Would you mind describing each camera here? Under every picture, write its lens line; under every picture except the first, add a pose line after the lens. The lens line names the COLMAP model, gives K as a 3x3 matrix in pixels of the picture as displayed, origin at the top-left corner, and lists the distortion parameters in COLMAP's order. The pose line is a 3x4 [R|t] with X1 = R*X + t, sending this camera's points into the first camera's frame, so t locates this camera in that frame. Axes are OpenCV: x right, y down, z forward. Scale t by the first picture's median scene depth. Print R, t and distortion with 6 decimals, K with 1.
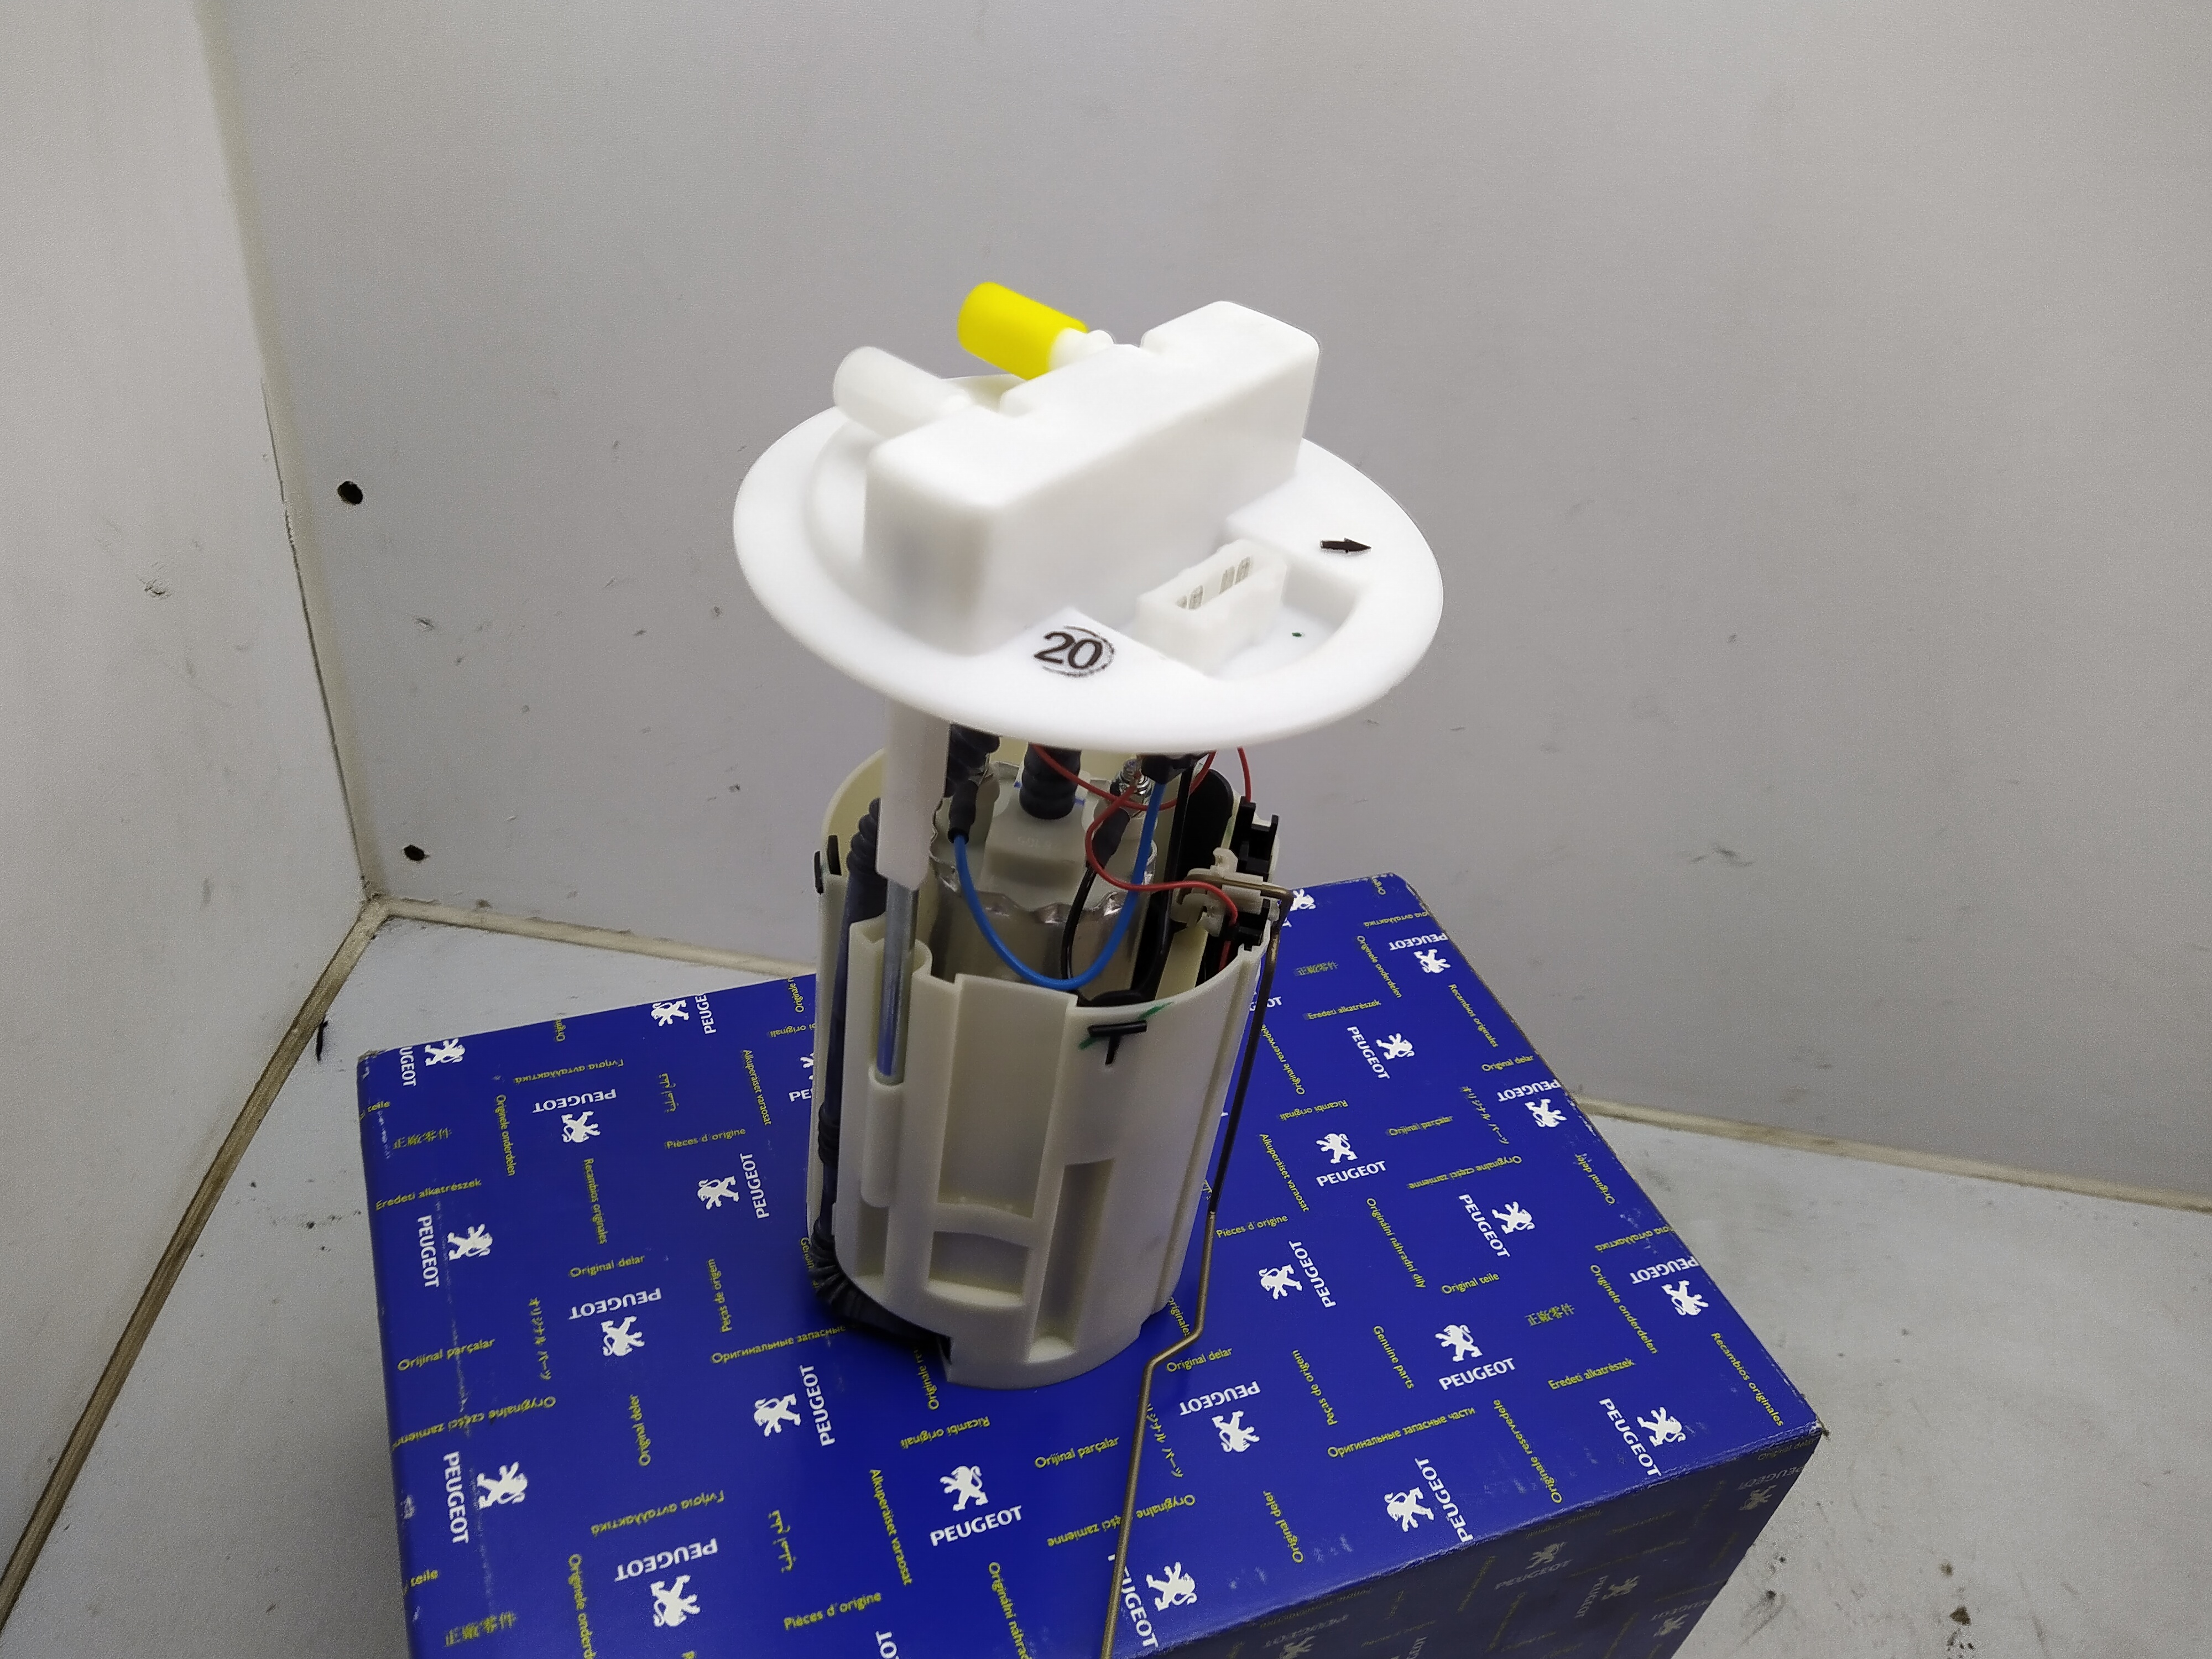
lens RADIAL K [[1634.2, 0, 1043.3], [0, 1634.2, 827.8], [0, 0, 1]] dist [0.087566, -0.164044]
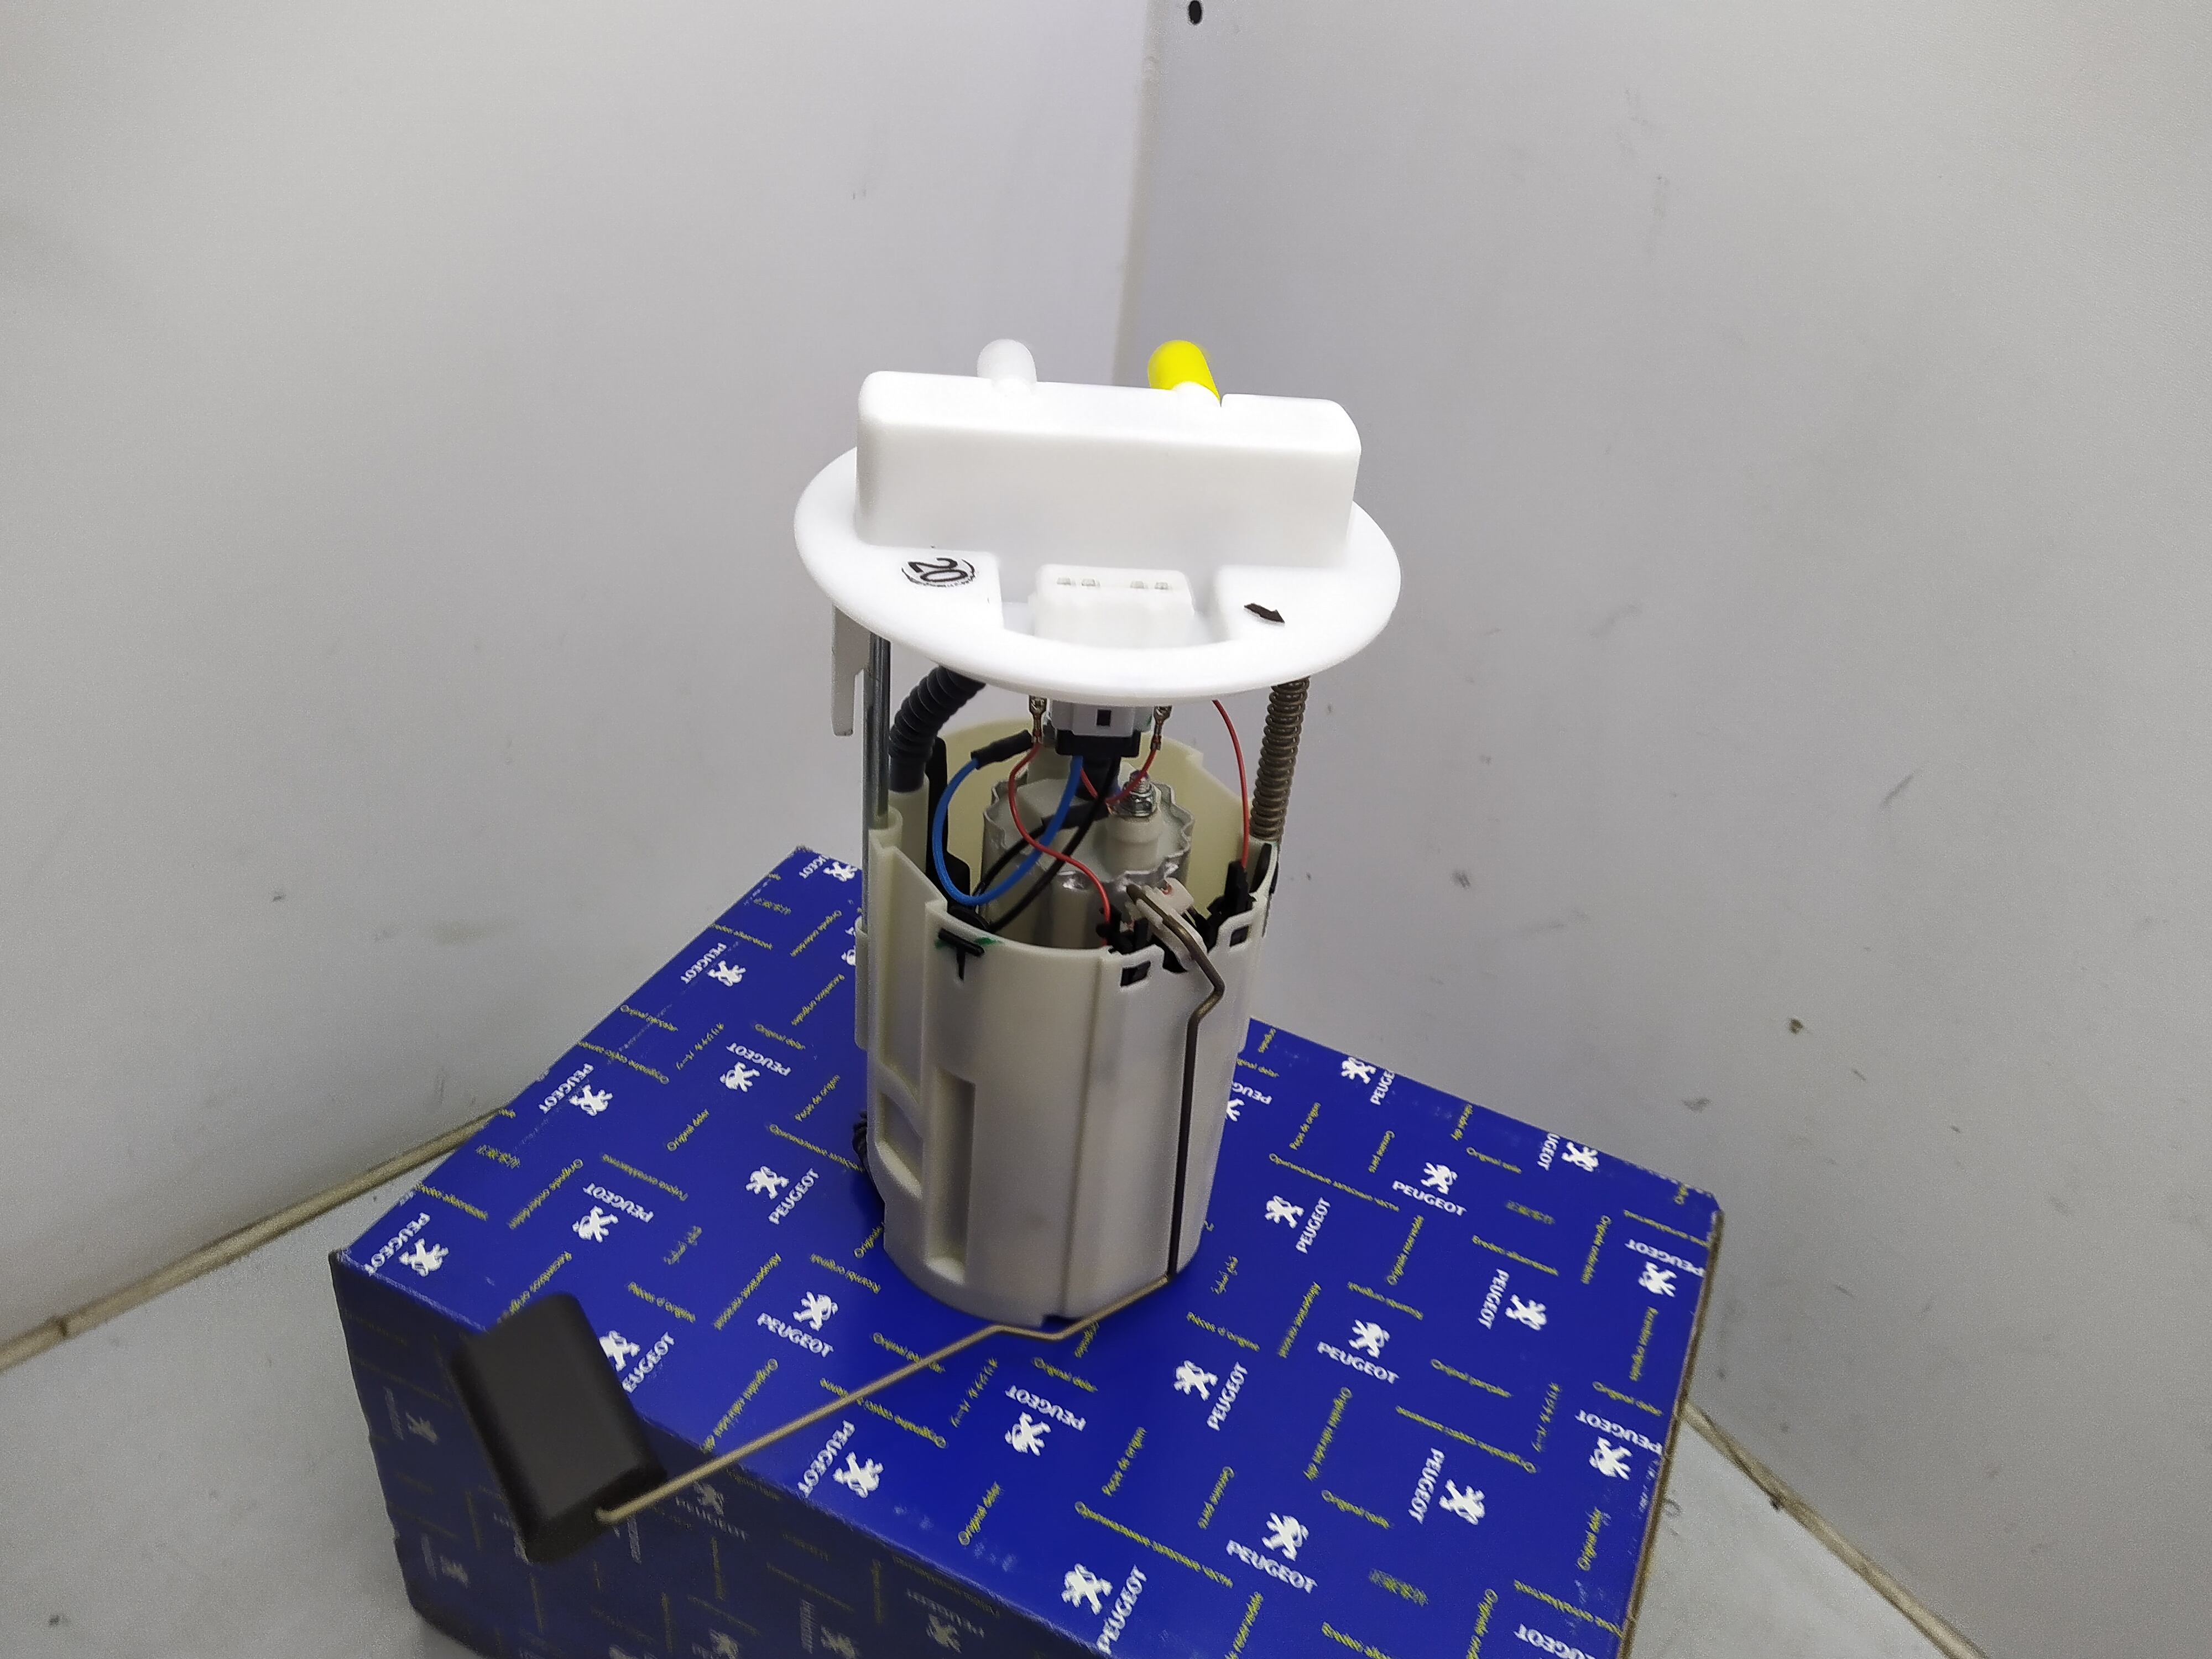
lens RADIAL K [[1650.2, 0, 1106.0], [0, 1650.2, 829.5], [0, 0, 1]] dist [0.001037, 0.008052]
pose [[0.696879, 0.377479, -0.609811, 0.640134], [-0.466879, 0.884214, 0.013798, -0.007910], [0.544412, 0.275092, 0.792426, 0.098338]]
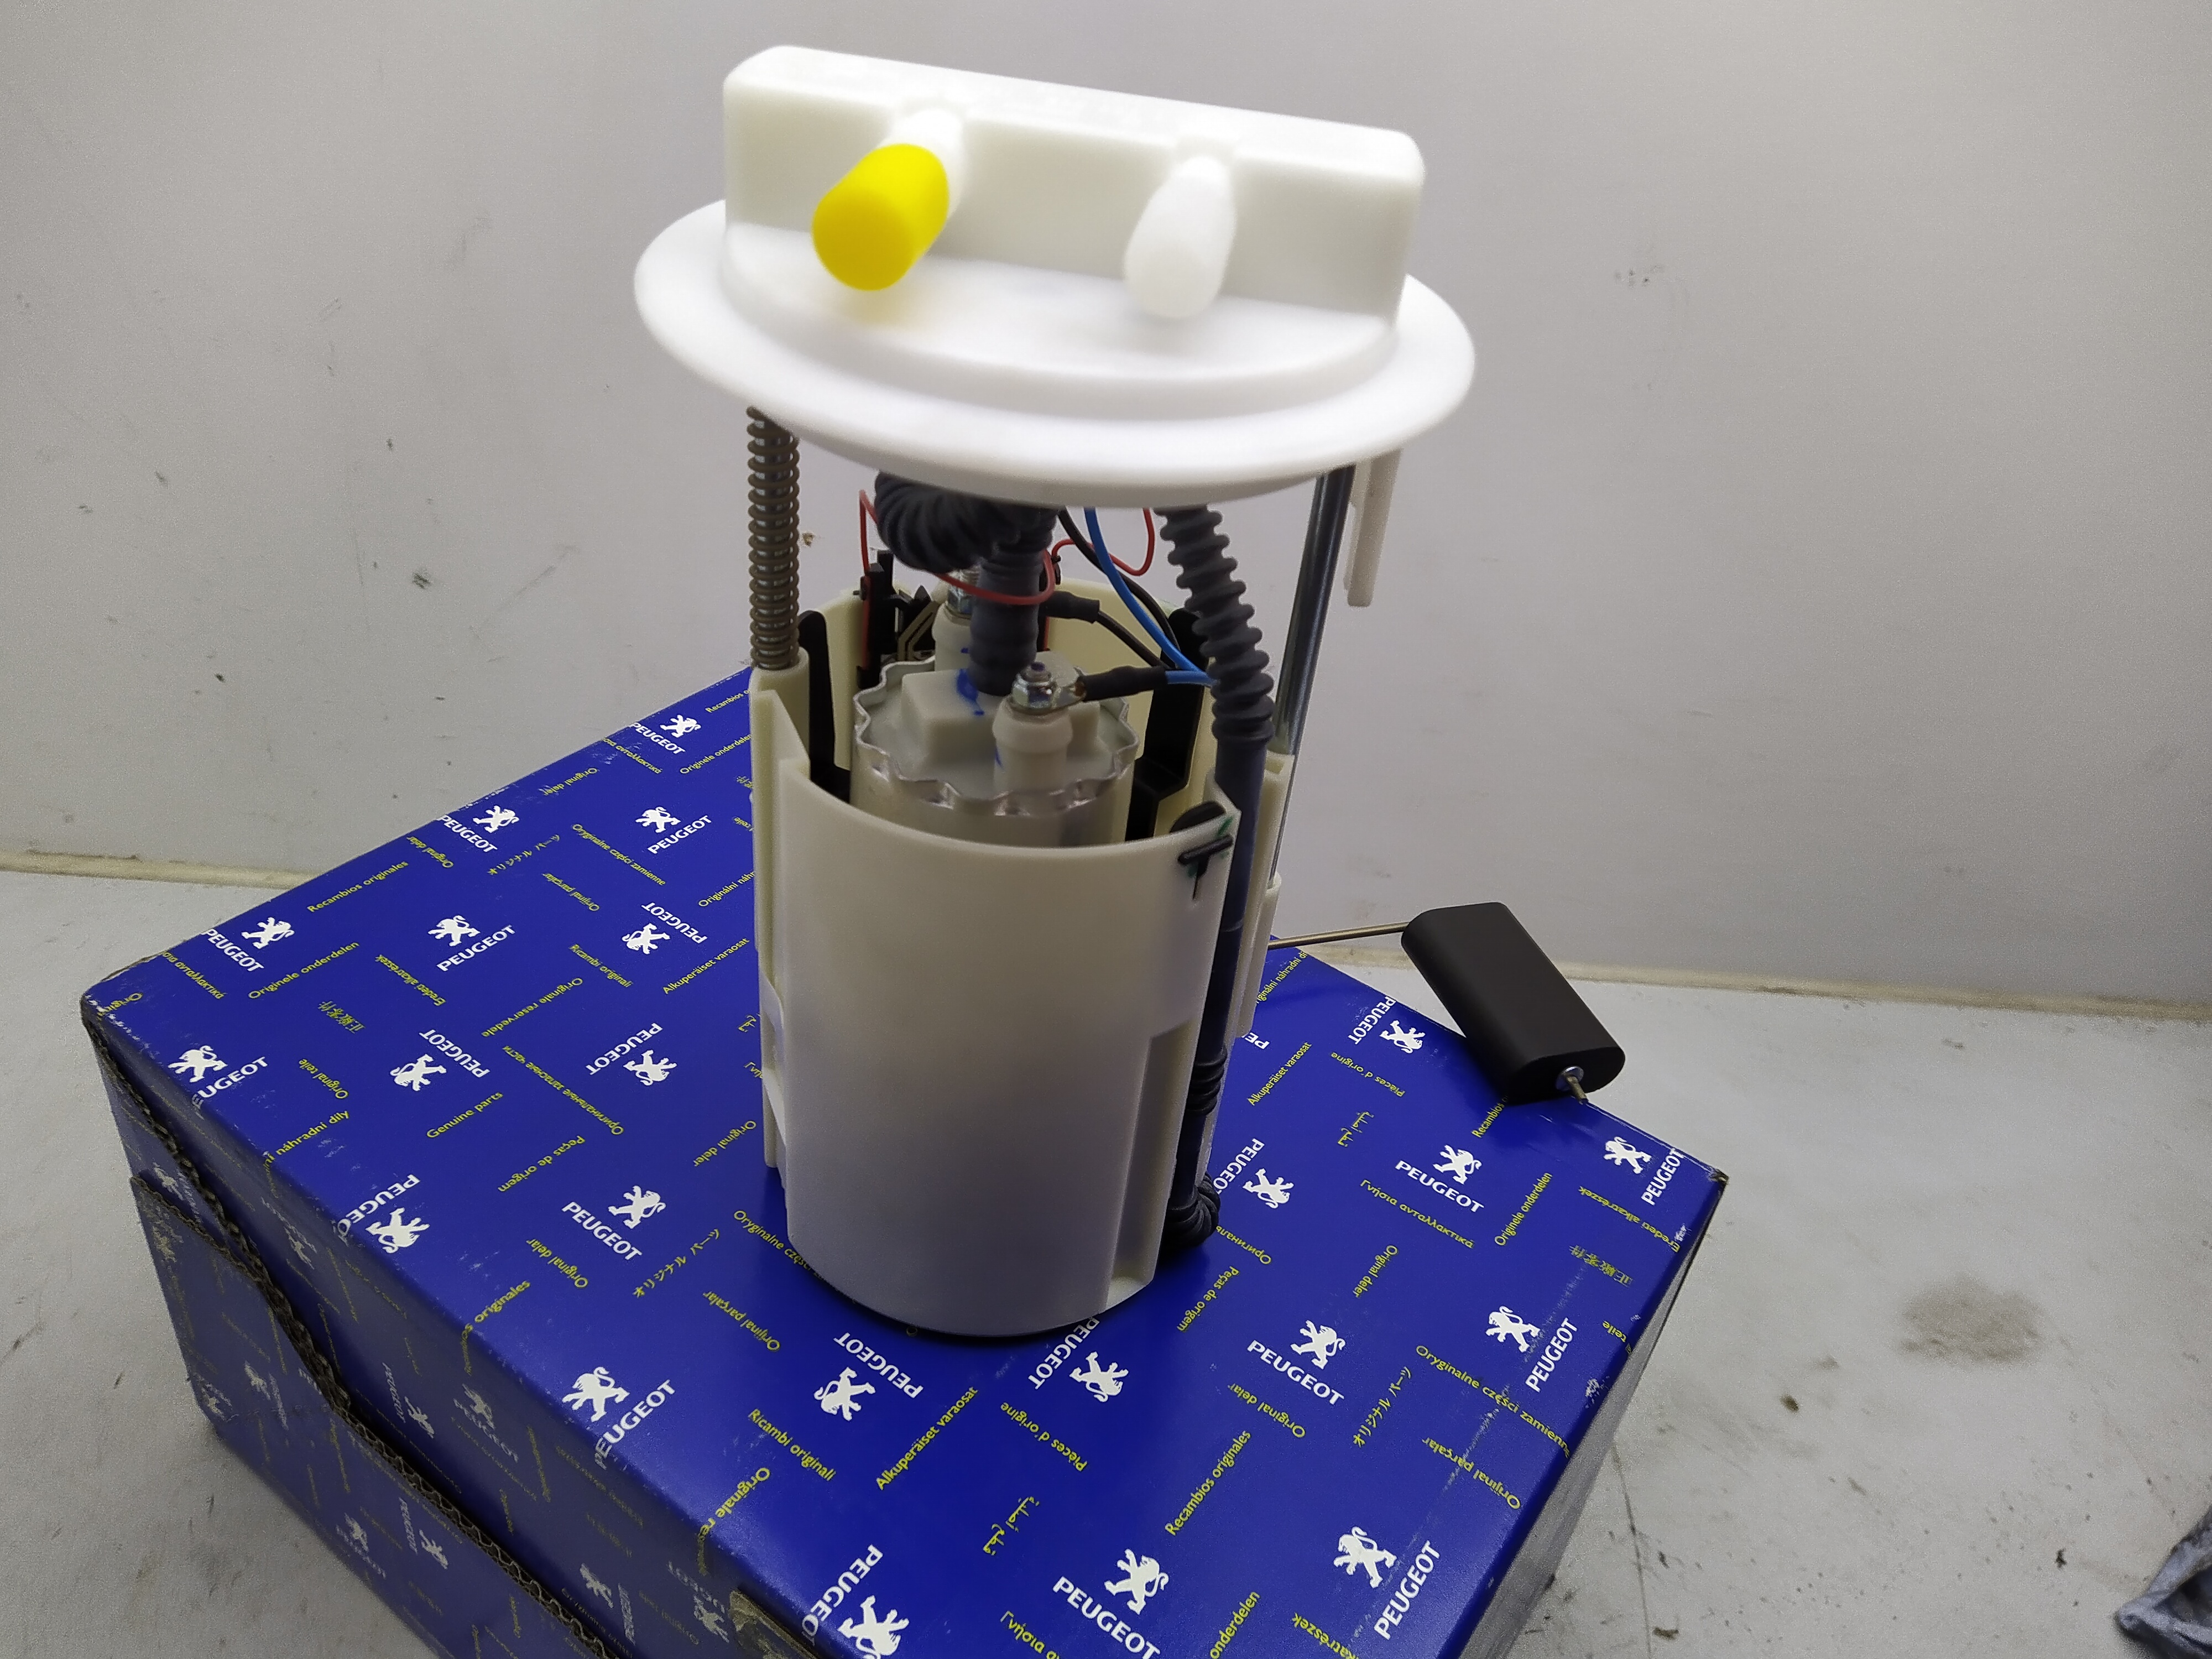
lens RADIAL K [[1650.2, 0, 1106.0], [0, 1650.2, 829.5], [0, 0, 1]] dist [0.001037, 0.008052]
pose [[-0.528998, -0.630830, 0.567640, -0.523719], [0.402953, 0.401958, 0.822228, -0.572866], [-0.746853, 0.663689, 0.041560, 0.867261]]
